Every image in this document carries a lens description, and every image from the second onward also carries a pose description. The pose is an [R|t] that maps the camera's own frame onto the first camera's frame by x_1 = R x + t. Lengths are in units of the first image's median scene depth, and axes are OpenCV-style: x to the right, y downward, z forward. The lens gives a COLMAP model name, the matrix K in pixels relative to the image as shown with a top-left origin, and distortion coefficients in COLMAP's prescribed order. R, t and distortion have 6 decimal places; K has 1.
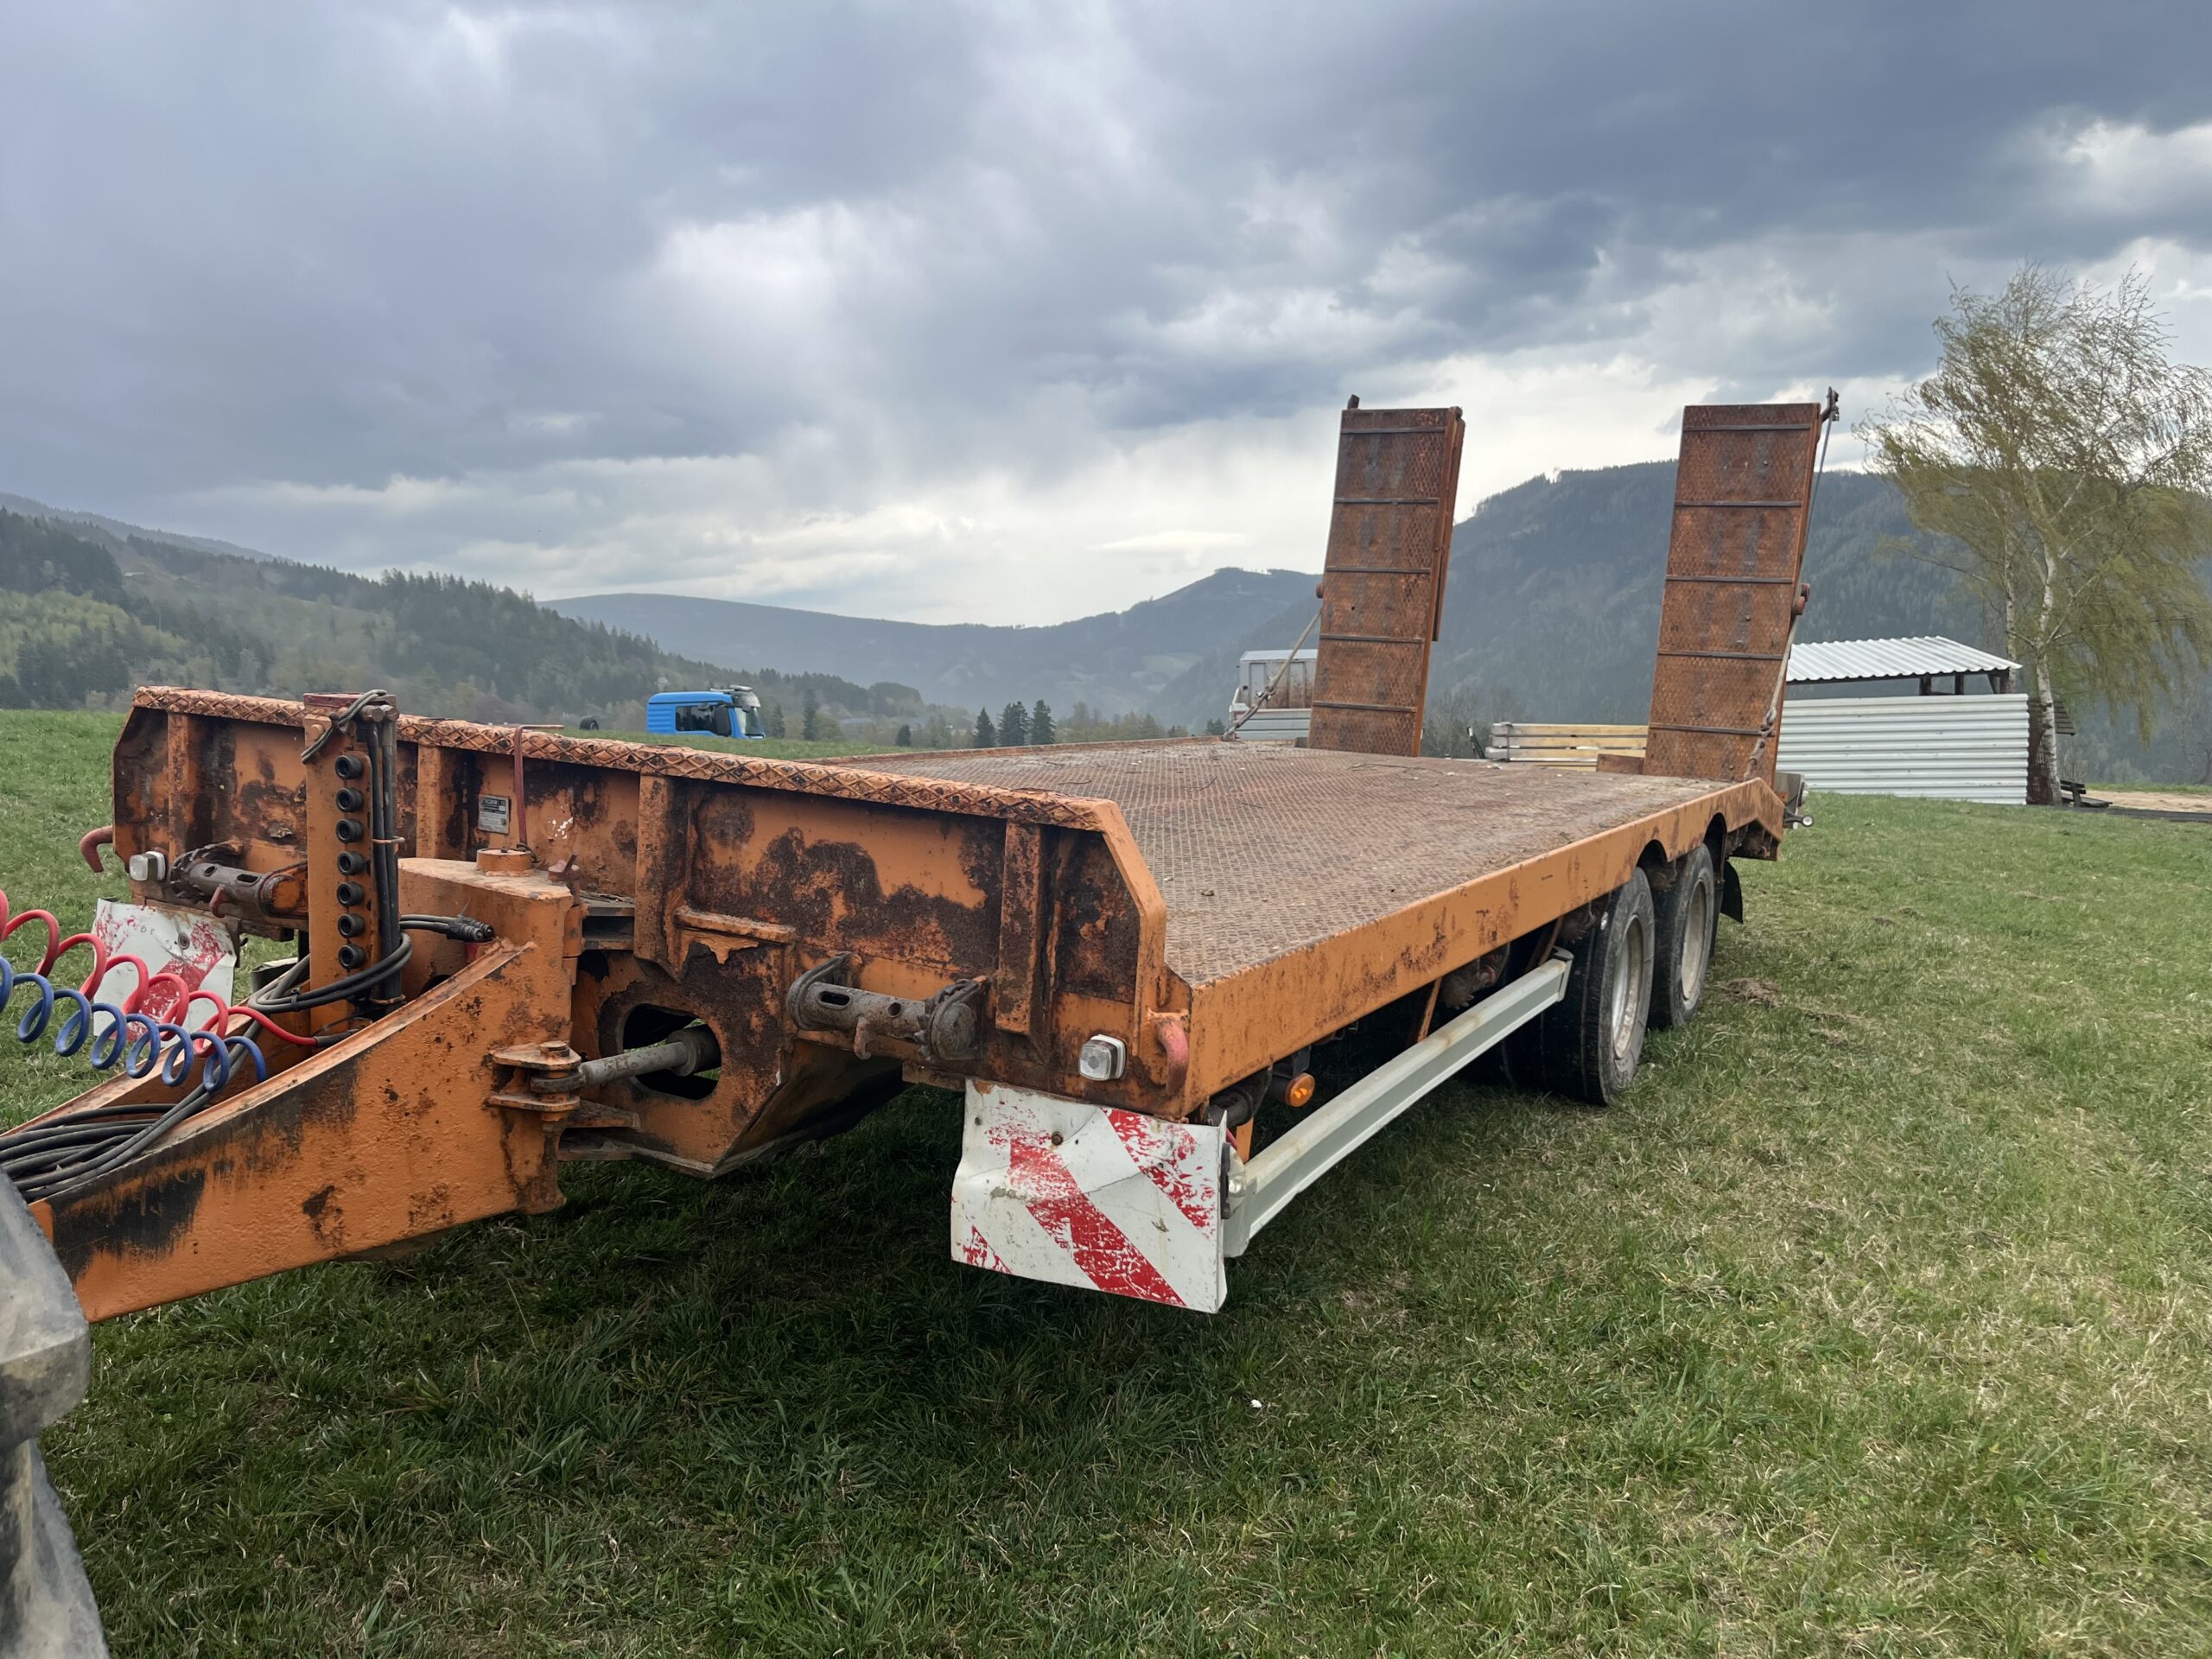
lens RADIAL K [[1755.4, 0, 1112.0], [0, 1755.4, 826.3], [0, 0, 1]] dist [0.057111, -0.085052]
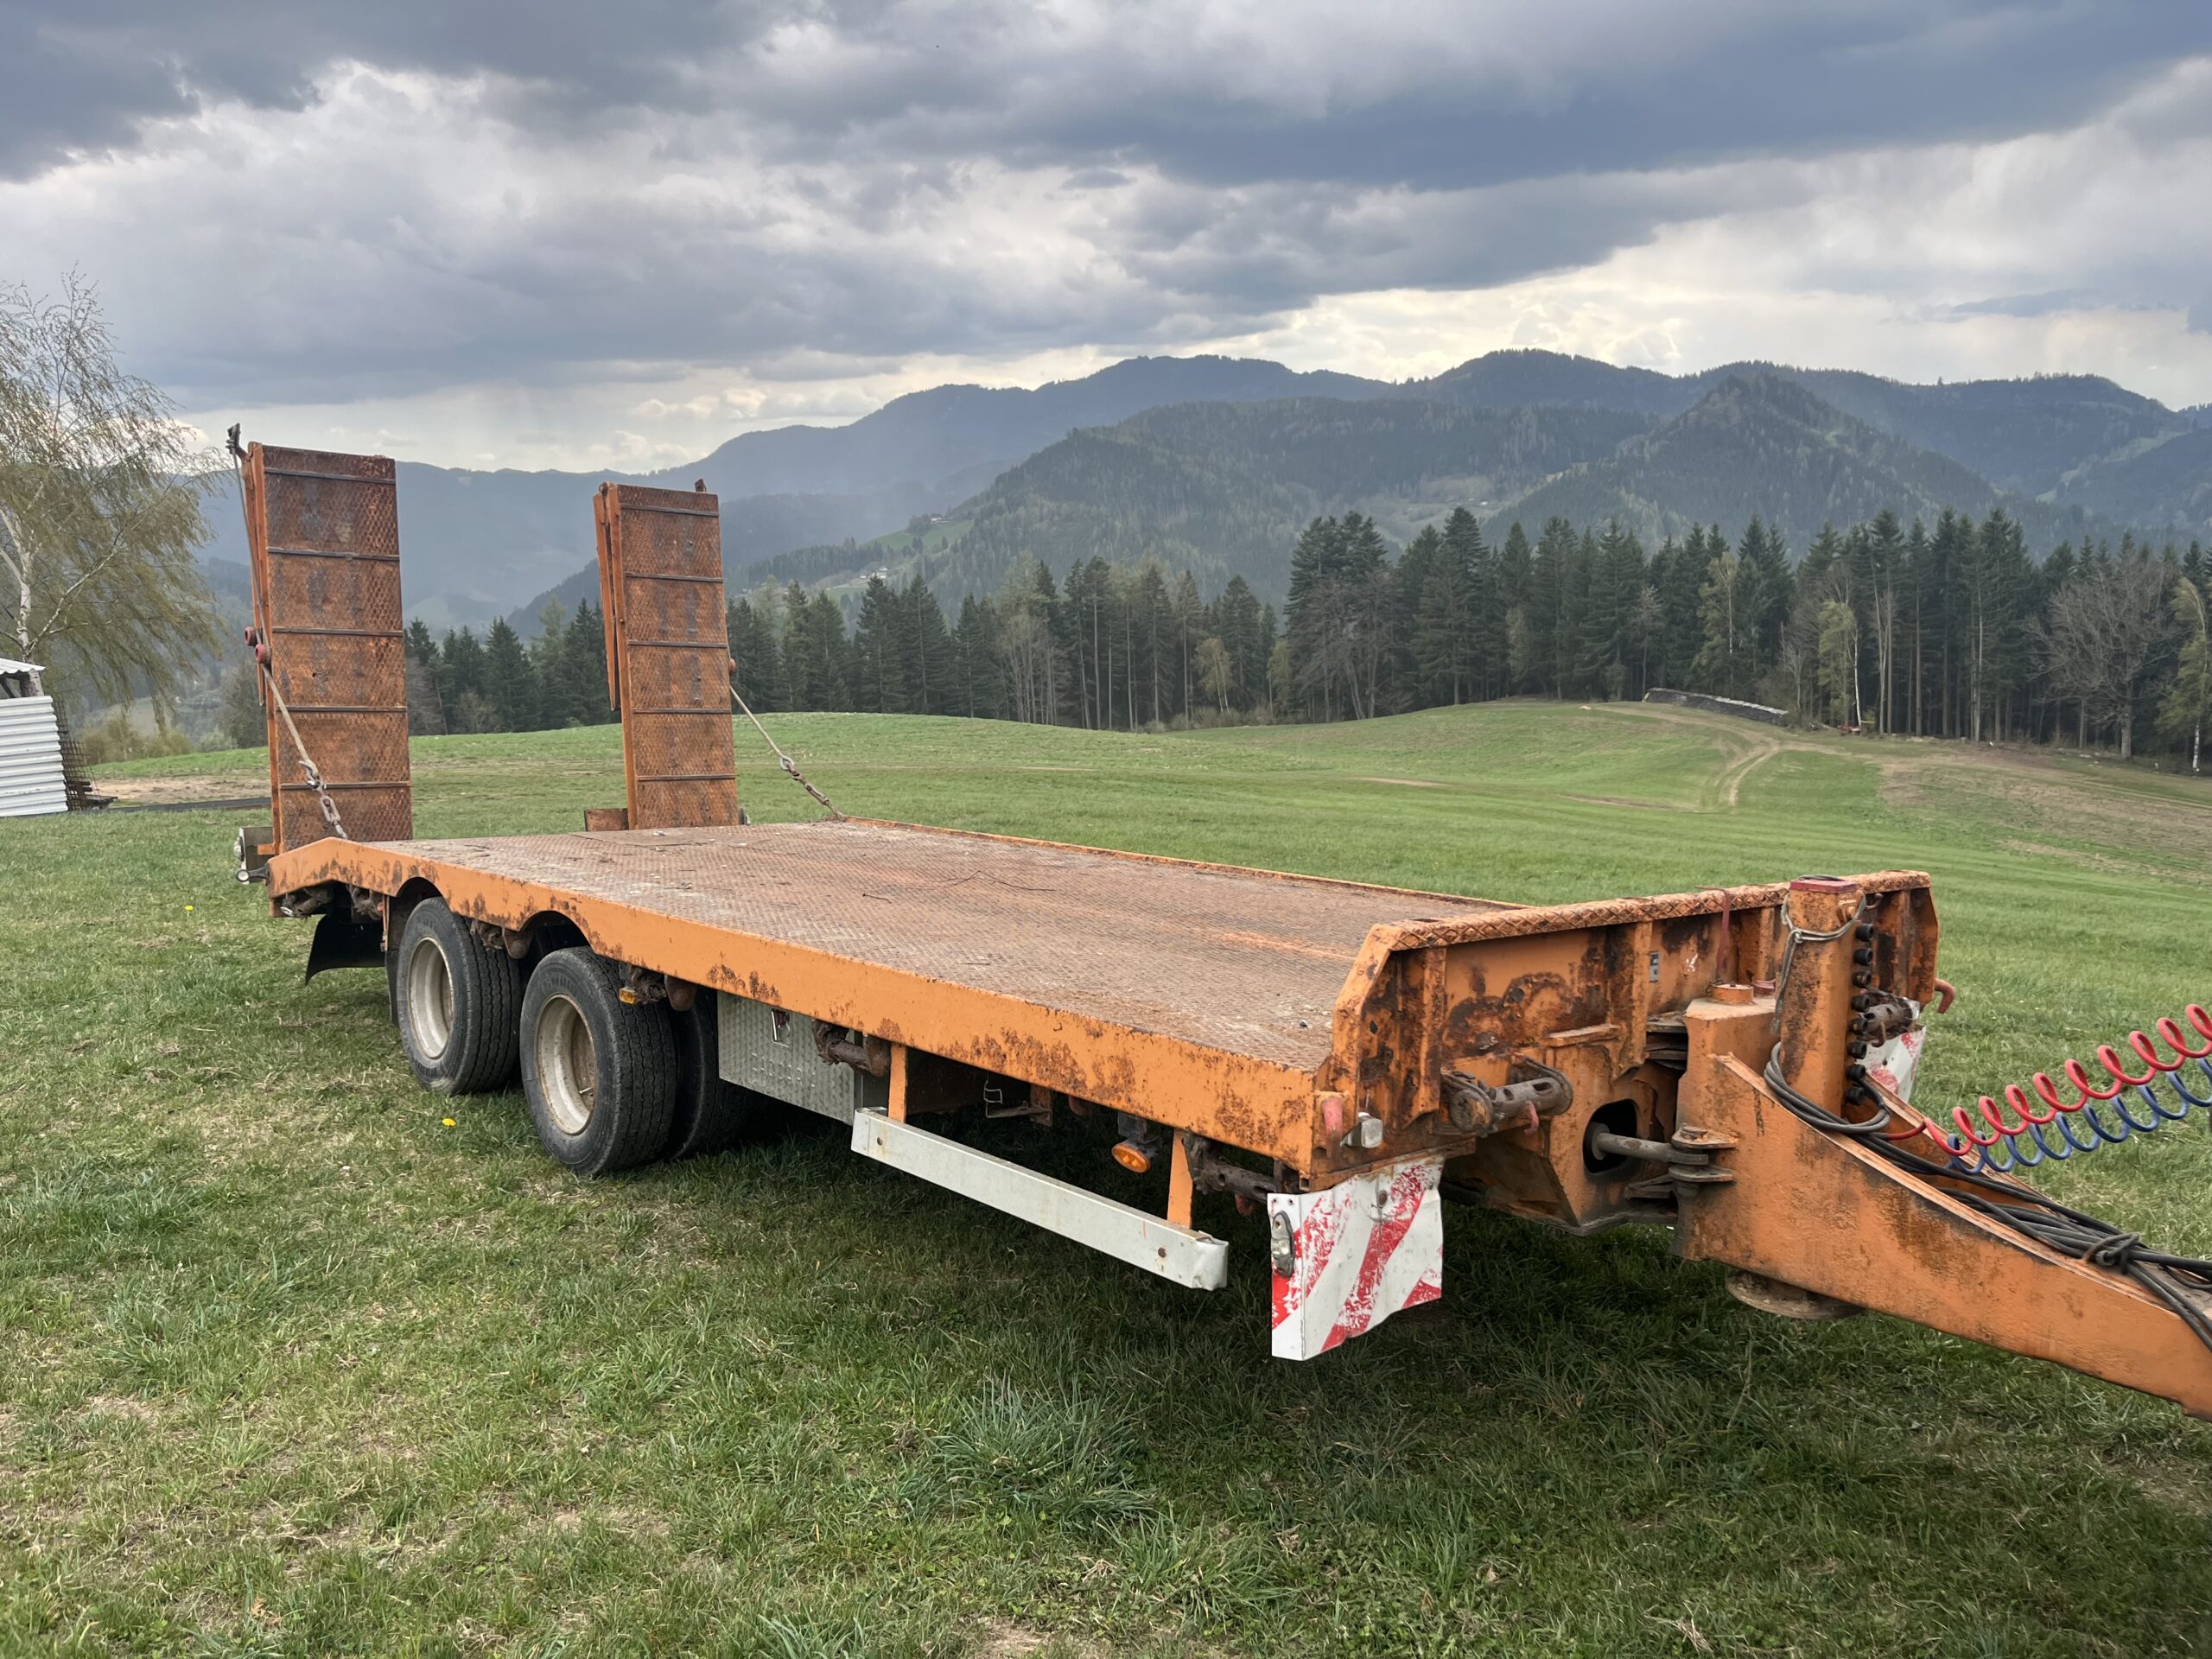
lens RADIAL K [[1755.4, 0, 1112.0], [0, 1755.4, 826.3], [0, 0, 1]] dist [0.057111, -0.085052]
pose [[0.310144, -0.121336, 0.942915, -0.641841], [0.100380, 0.990457, 0.094436, -0.102593], [-0.945375, 0.065361, 0.319364, 0.383460]]
